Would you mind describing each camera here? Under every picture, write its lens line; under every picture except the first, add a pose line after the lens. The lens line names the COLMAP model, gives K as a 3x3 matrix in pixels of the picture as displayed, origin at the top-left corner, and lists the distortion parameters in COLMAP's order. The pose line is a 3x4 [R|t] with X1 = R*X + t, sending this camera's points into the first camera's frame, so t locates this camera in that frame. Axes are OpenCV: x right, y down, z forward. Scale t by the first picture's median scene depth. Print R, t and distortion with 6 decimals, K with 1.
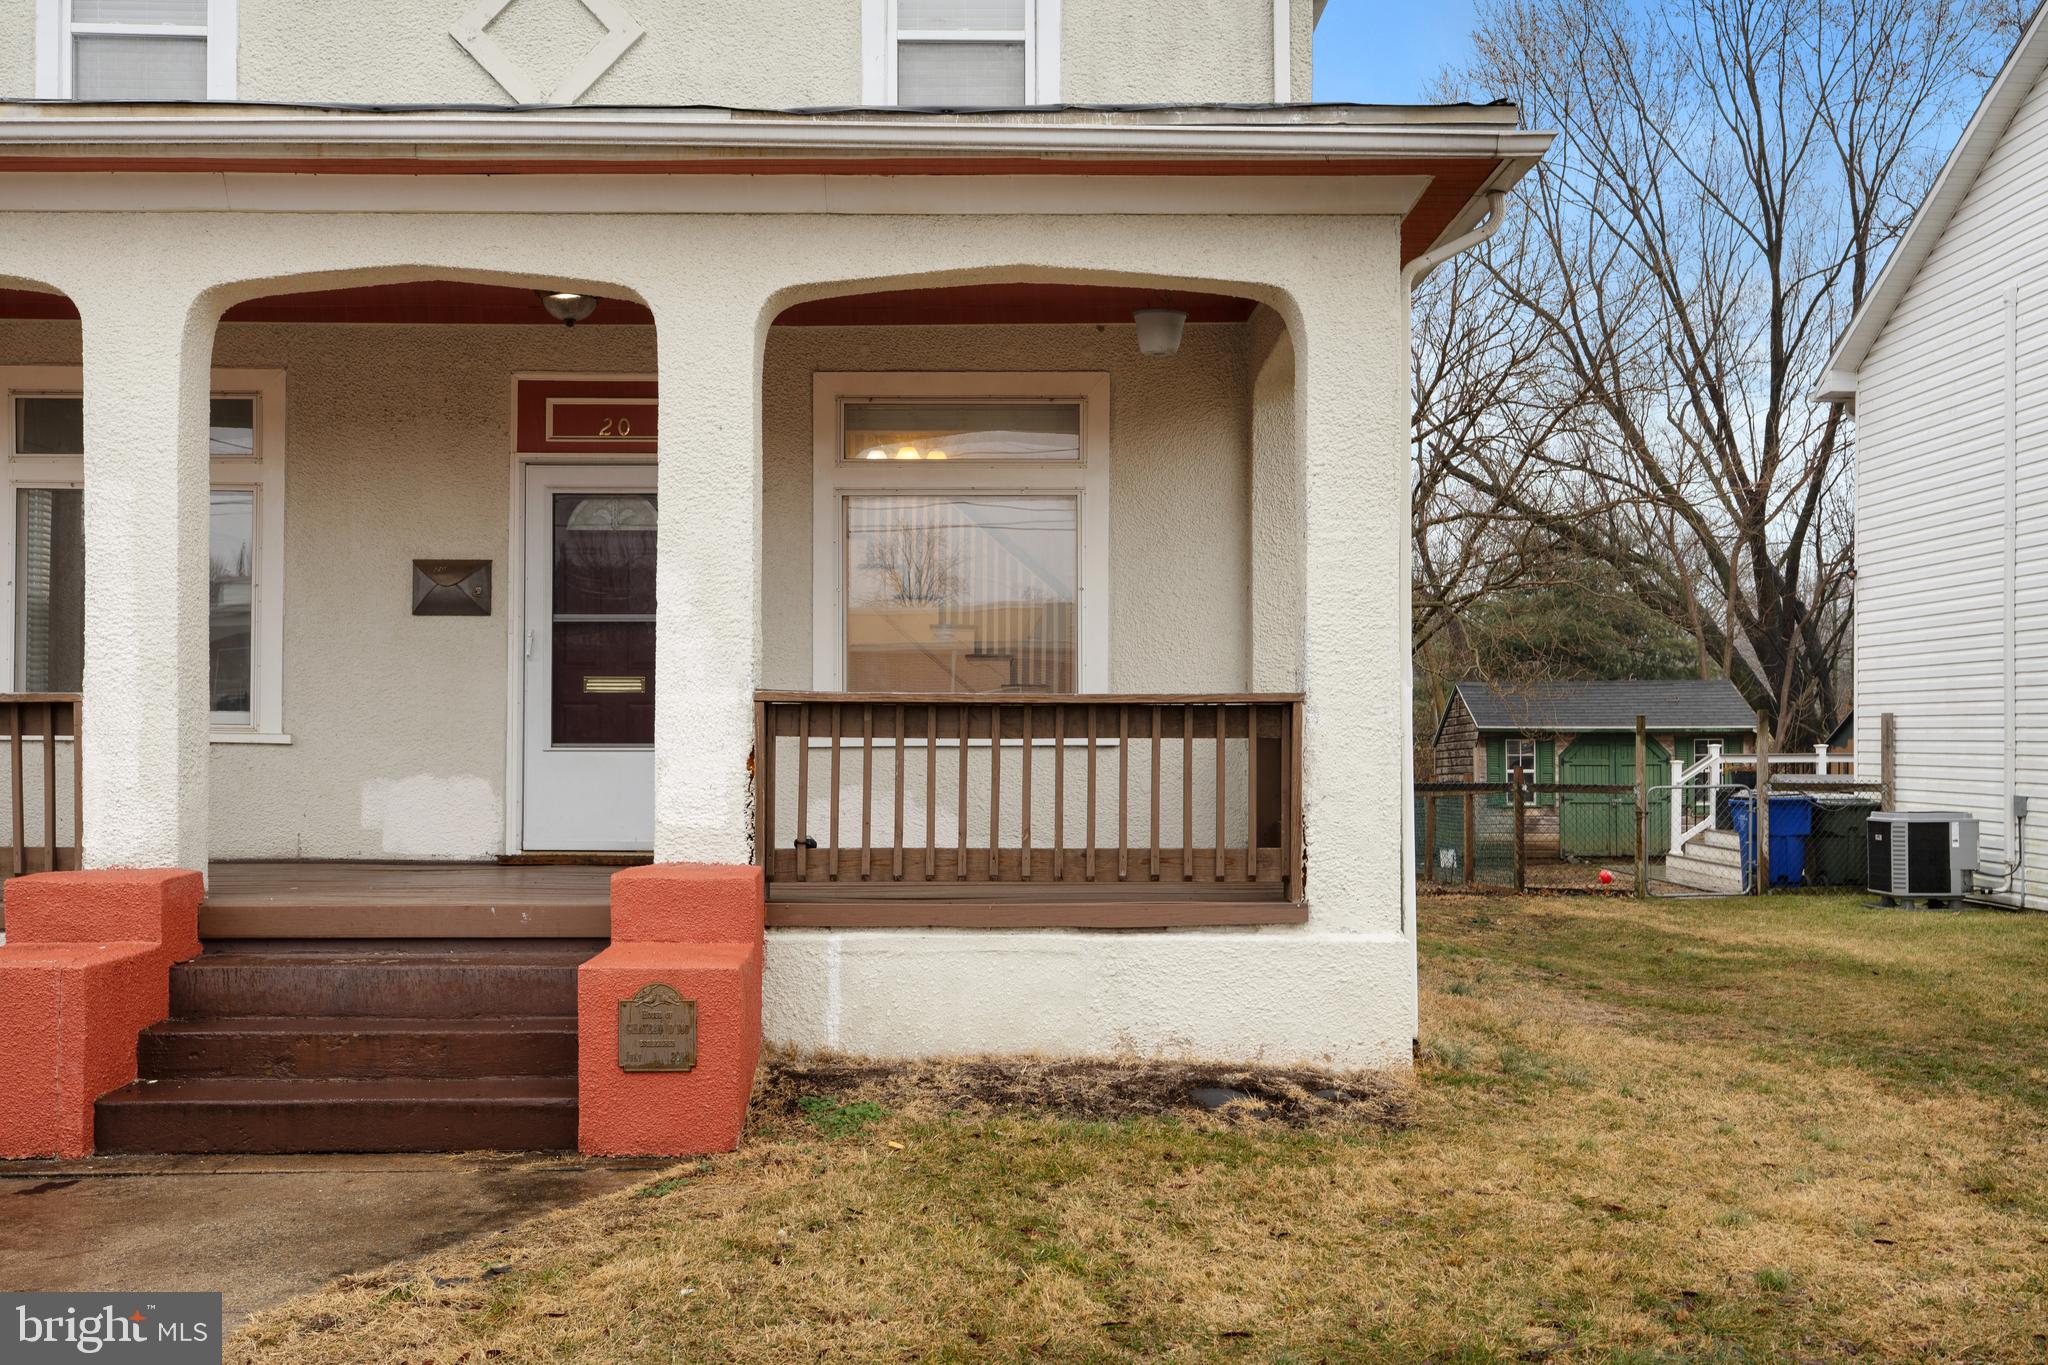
lens RADIAL K [[2031.0, 0, 1017.3], [0, 2031.0, 701.3], [0, 0, 1]] dist [0.011969, 0.000000]
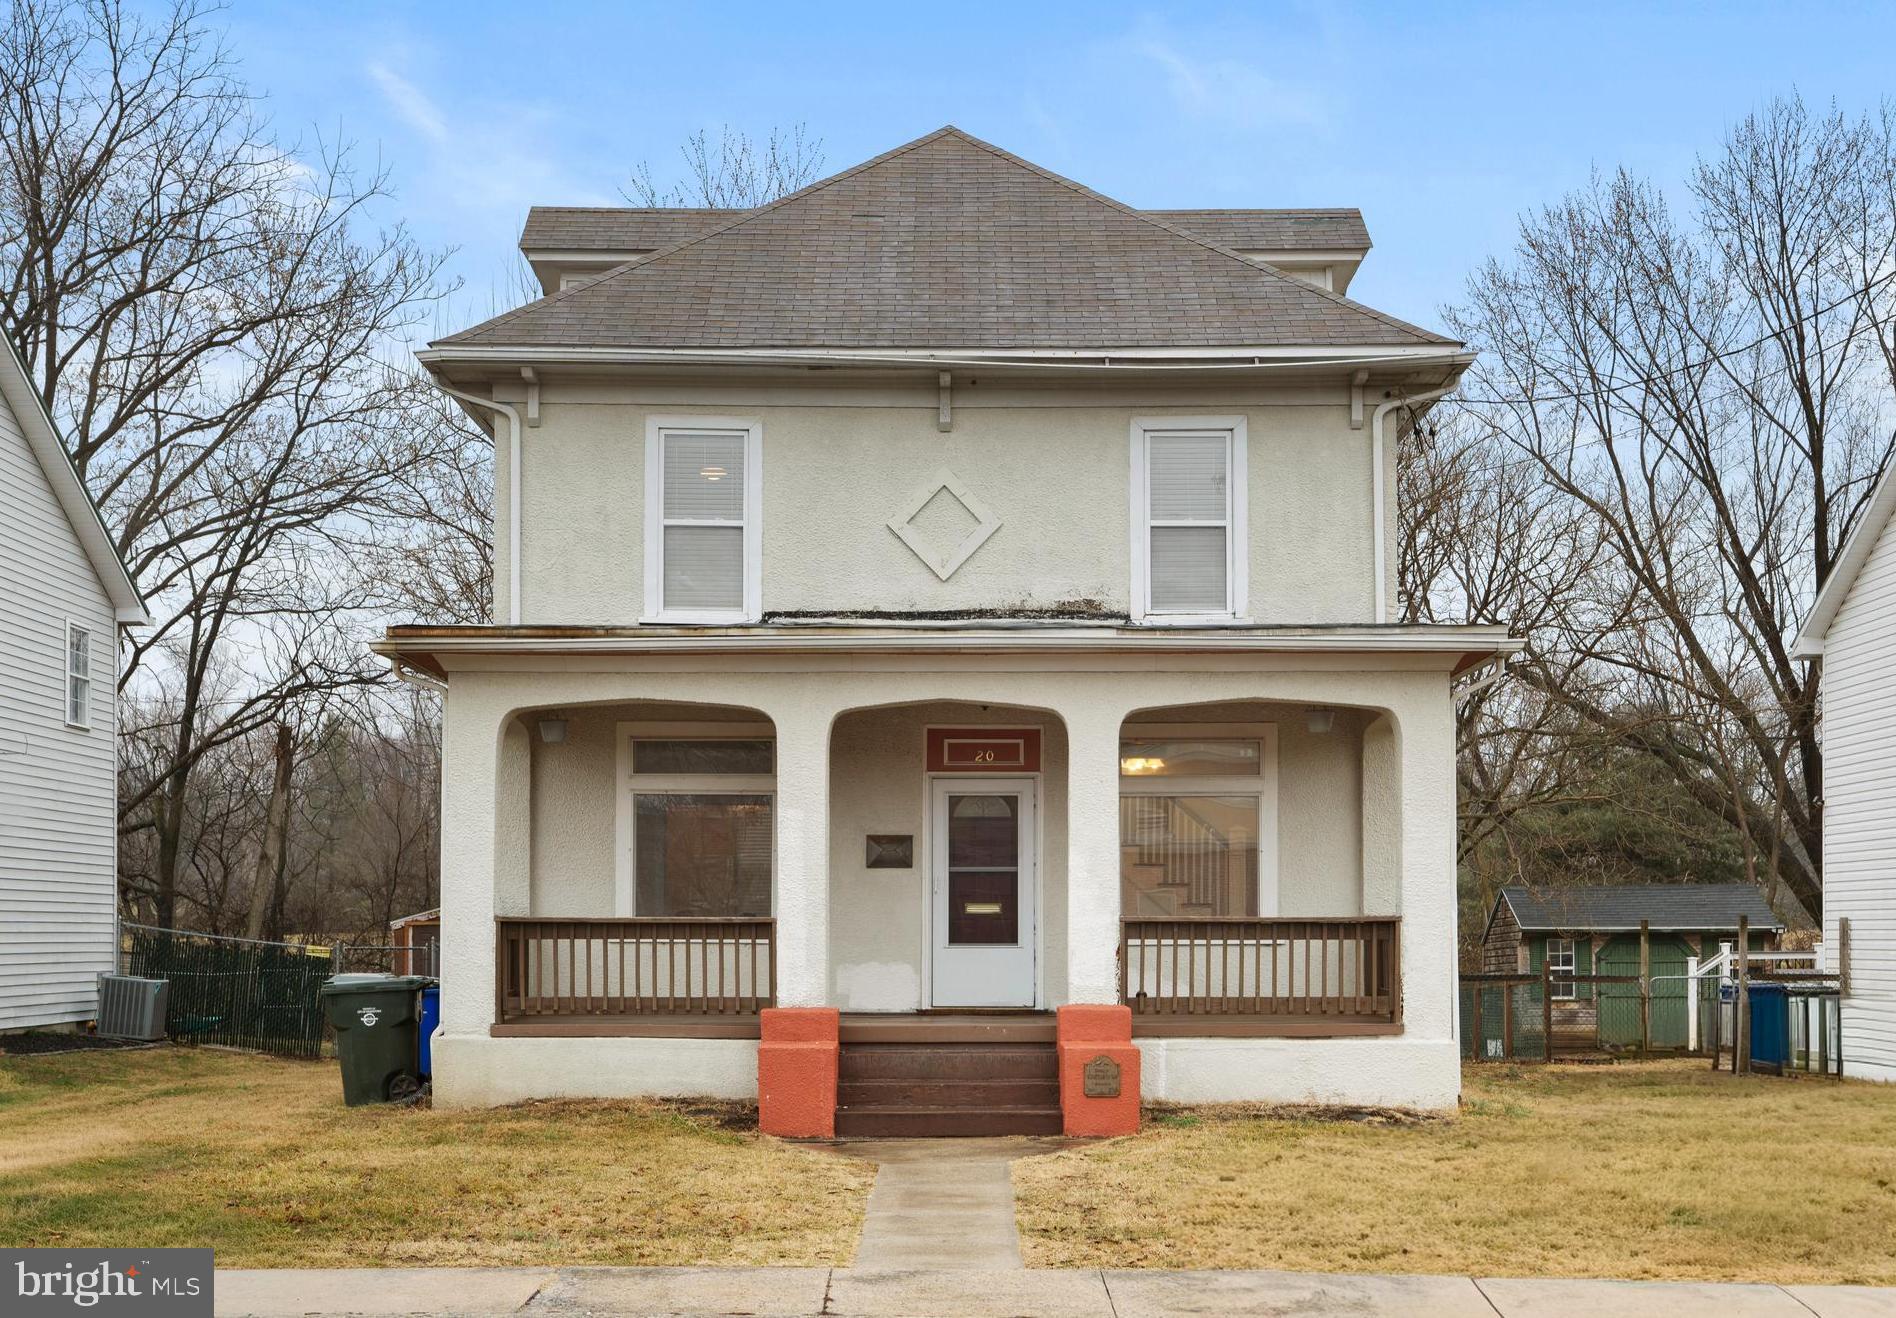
lens RADIAL K [[2522.9, 0, 958.2], [0, 2522.9, 866.6], [0, 0, 1]] dist [0.020775, 0.000000]
pose [[0.999978, -0.002302, -0.006214, -0.208339], [0.002239, 0.999947, -0.010019, -0.022180], [0.006237, 0.010005, 0.999931, -1.105220]]
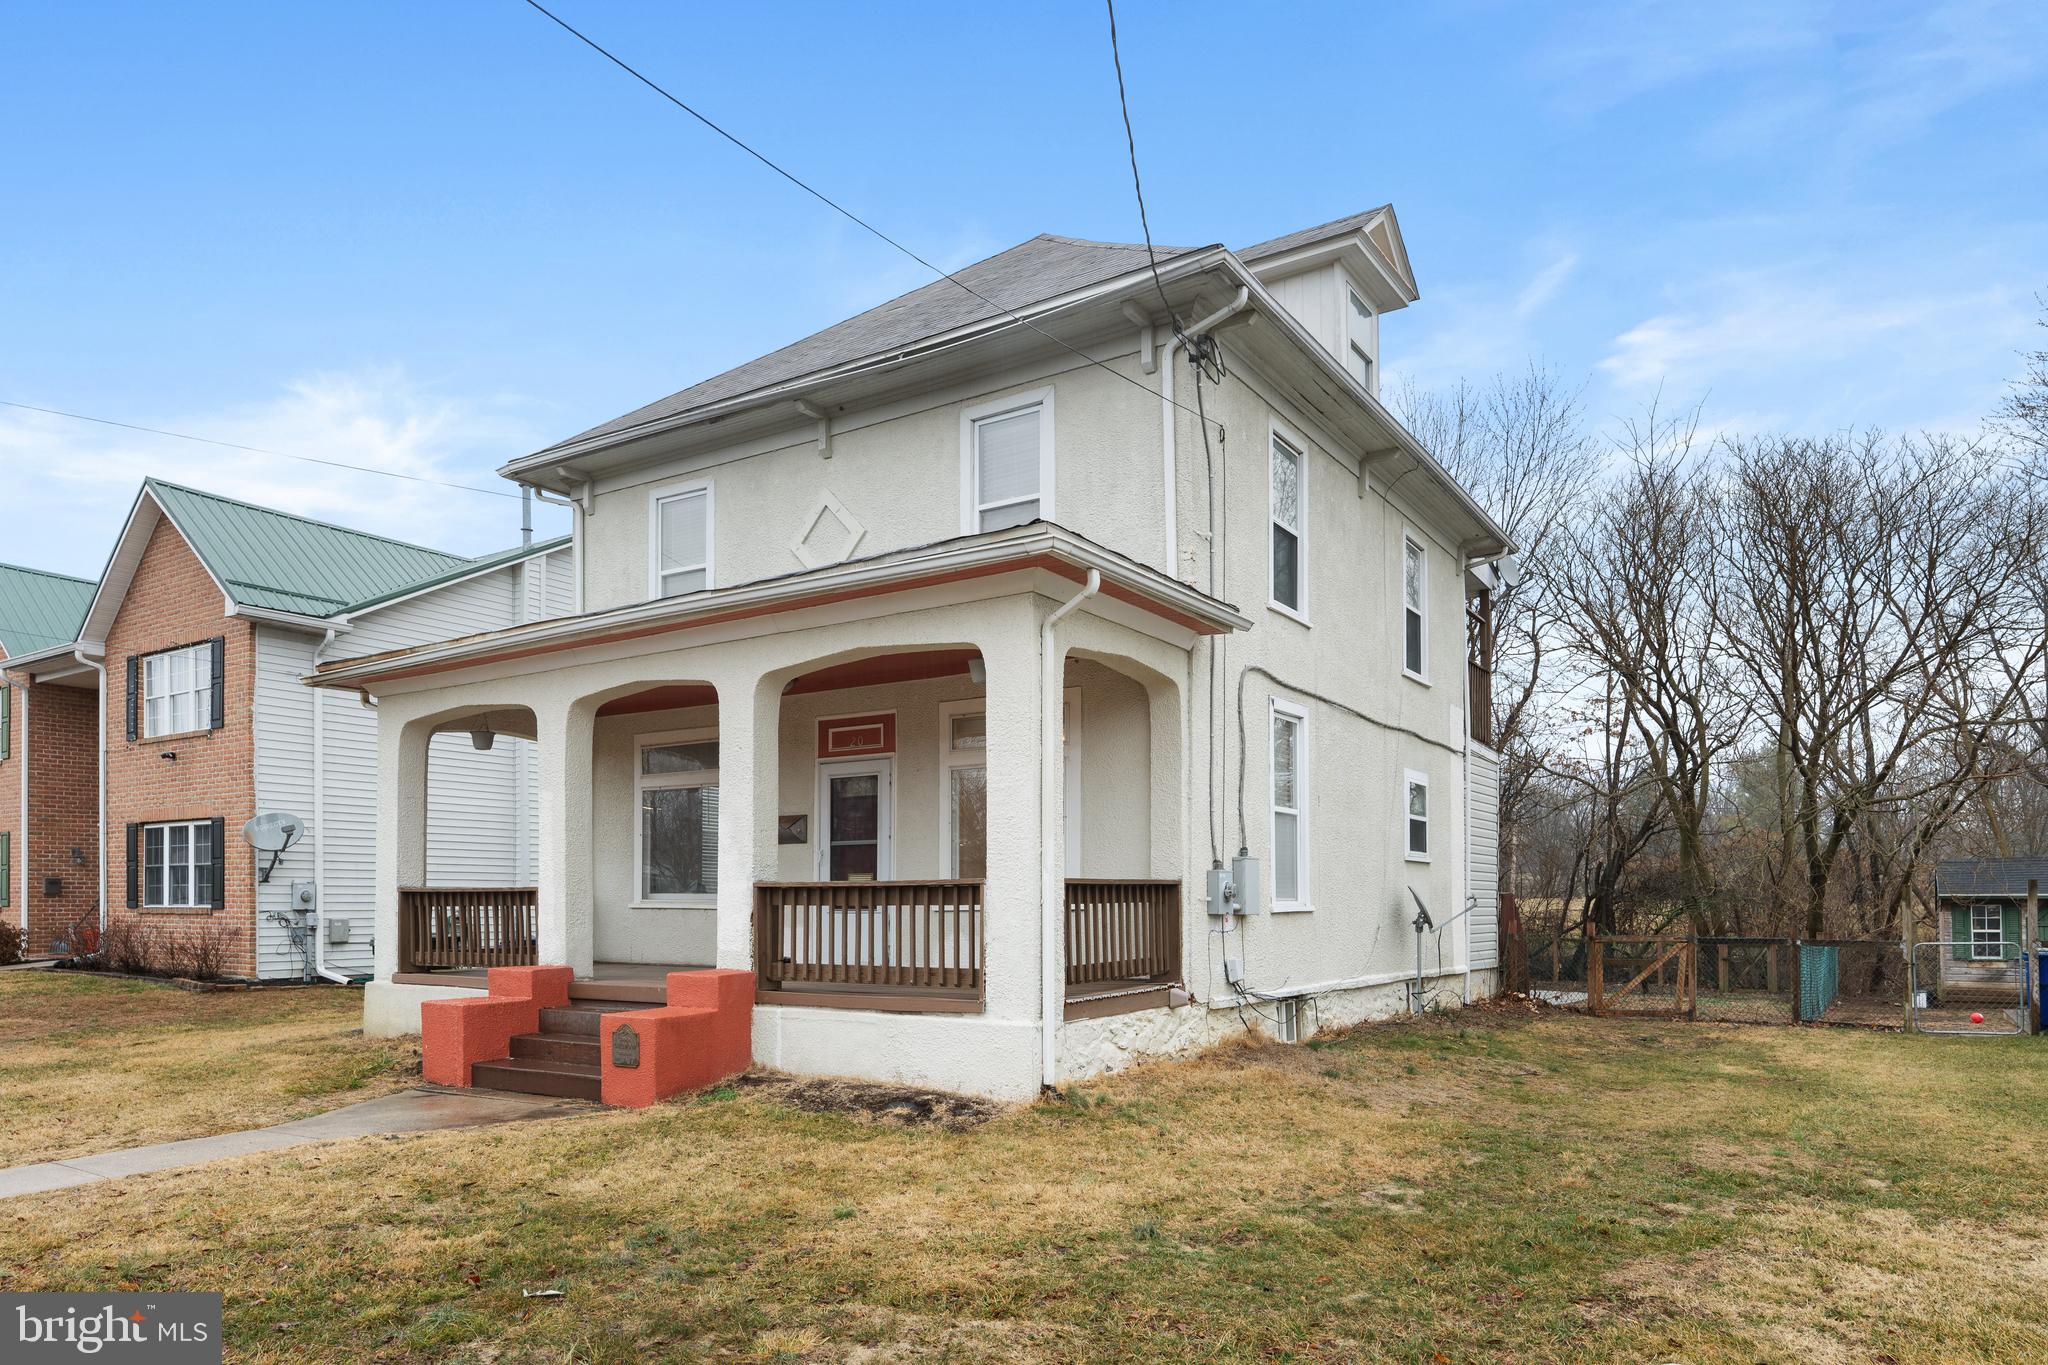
lens RADIAL K [[1296.0, 0, 1009.0], [0, 1296.0, 878.1], [0, 0, 1]] dist [-0.003530, -0.000426]
pose [[0.827983, -0.014888, -0.560556, 0.596651], [0.012937, 0.999889, -0.007448, 0.003014], [0.560604, -0.001084, 0.828083, 0.082614]]
